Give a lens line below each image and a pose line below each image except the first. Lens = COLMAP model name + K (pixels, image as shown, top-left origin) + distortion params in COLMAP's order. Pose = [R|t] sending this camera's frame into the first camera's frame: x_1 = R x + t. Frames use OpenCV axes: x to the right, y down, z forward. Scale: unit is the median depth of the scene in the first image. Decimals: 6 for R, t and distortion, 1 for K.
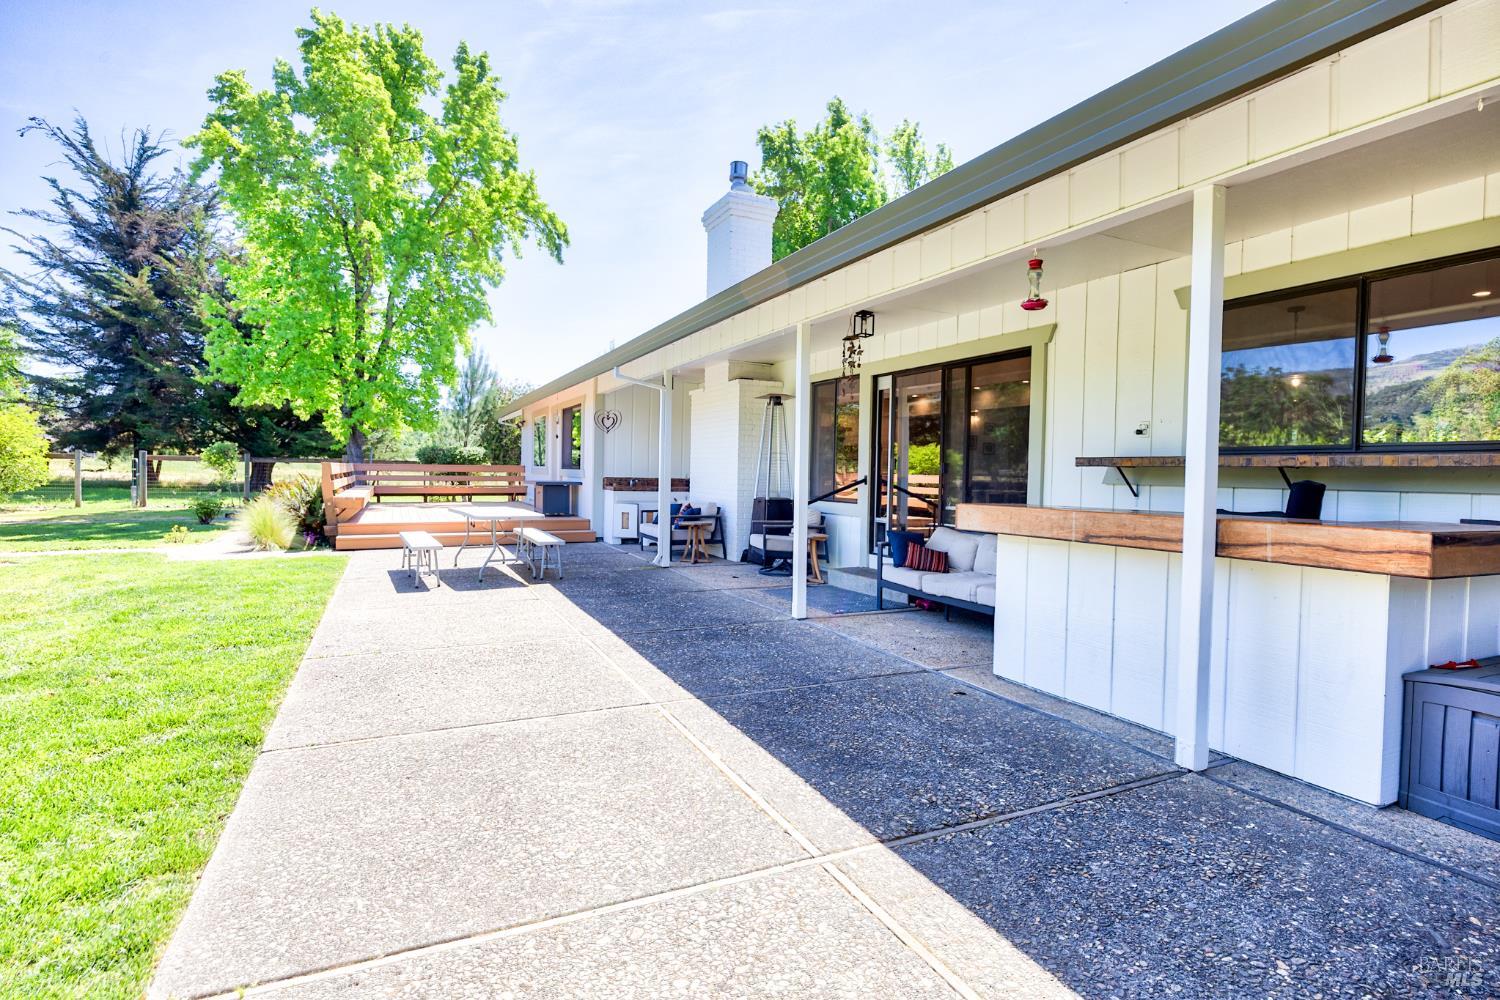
lens RADIAL K [[790.6, 0, 748.6], [0, 790.6, 498.2], [0, 0, 1]] dist [-0.011885, 0.000494]
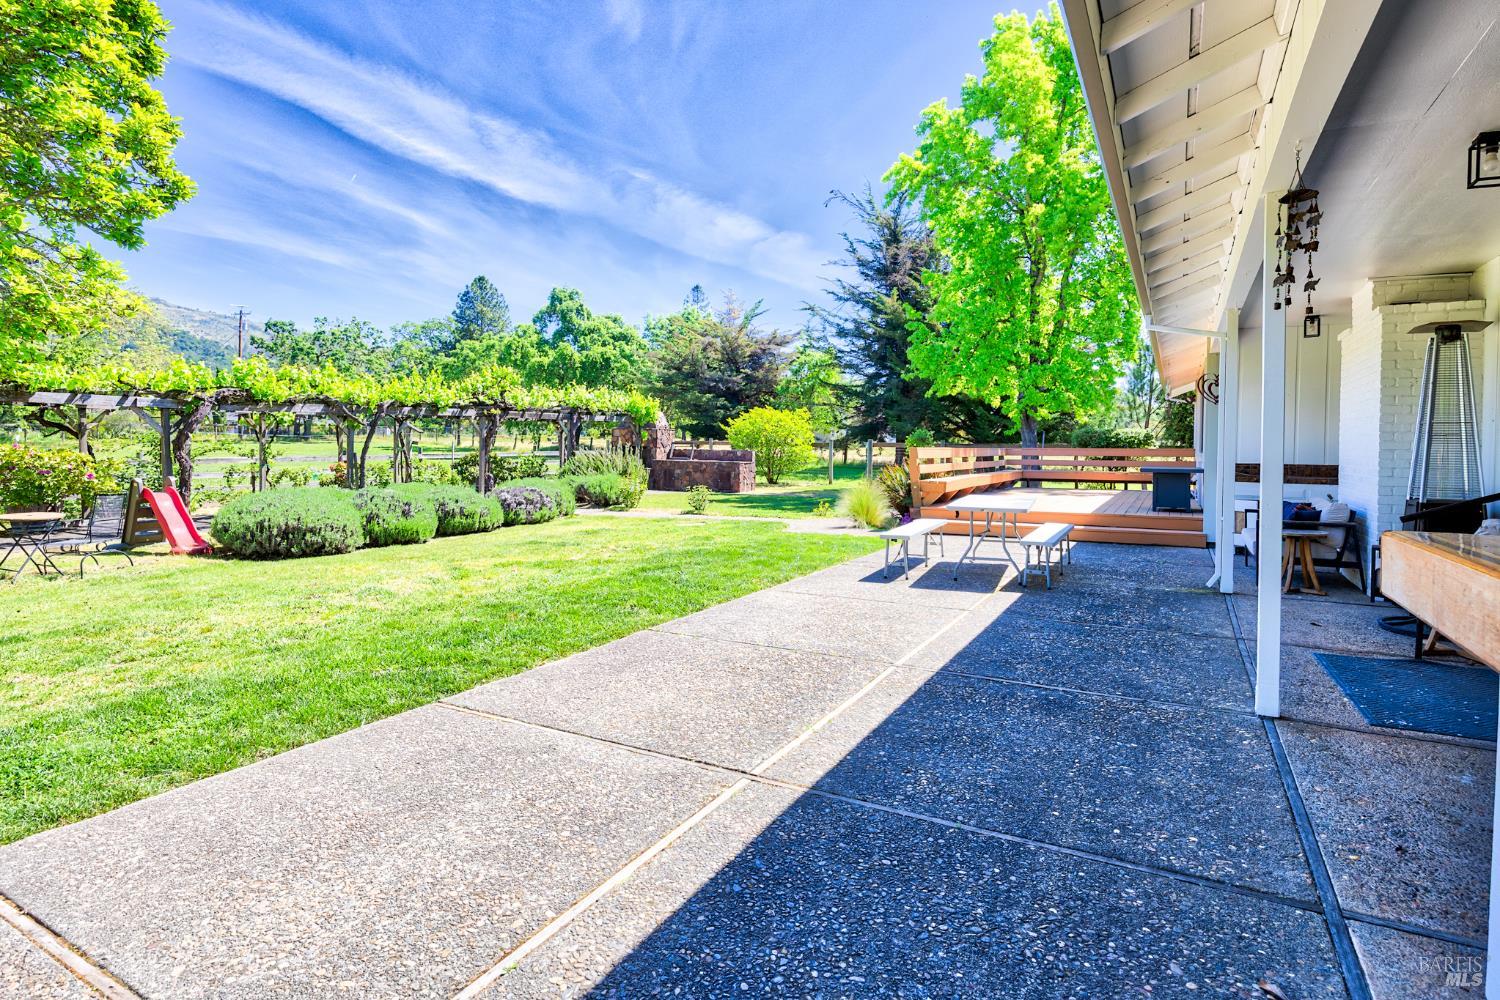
lens RADIAL K [[790.6, 0, 747.6], [0, 790.6, 453.1], [0, 0, 1]] dist [-0.011885, 0.000494]
pose [[0.584442, -0.004655, -0.811422, 0.111422], [-0.026815, 0.999327, -0.025046, -0.003469], [0.810992, 0.036396, 0.583924, 0.136423]]
